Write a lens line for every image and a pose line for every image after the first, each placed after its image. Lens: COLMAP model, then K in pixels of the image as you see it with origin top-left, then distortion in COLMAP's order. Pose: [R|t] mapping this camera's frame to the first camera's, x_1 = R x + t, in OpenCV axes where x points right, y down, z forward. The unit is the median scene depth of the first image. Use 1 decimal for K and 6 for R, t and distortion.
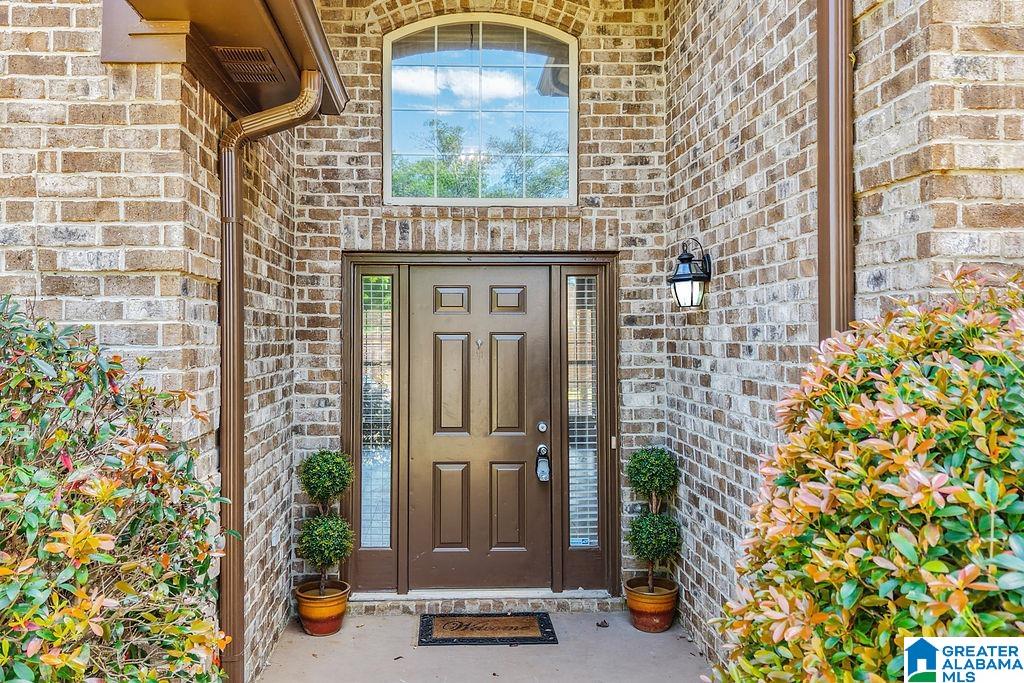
lens RADIAL K [[809.7, 0, 489.9], [0, 809.7, 301.2], [0, 0, 1]] dist [0.038531, -0.057948]
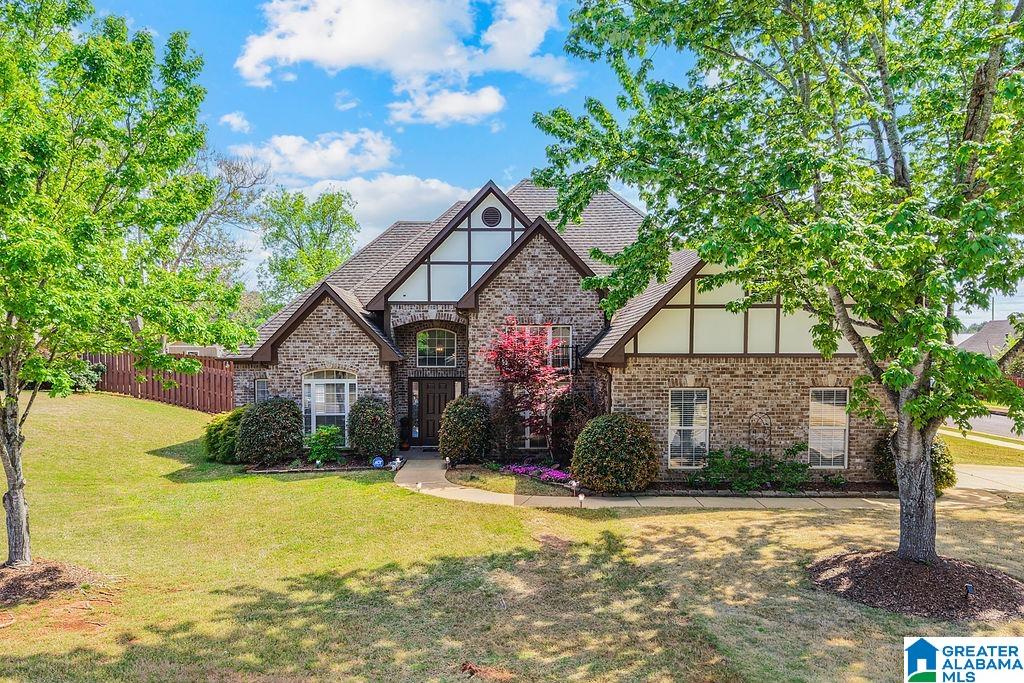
lens RADIAL K [[809.7, 0, 506.8], [0, 809.7, 392.3], [0, 0, 1]] dist [0.038531, -0.057948]
pose [[0.998473, 0.005440, -0.054979, 0.700677], [-0.000698, 0.996303, 0.085904, -0.402732], [0.055243, -0.085734, 0.994785, -3.935180]]
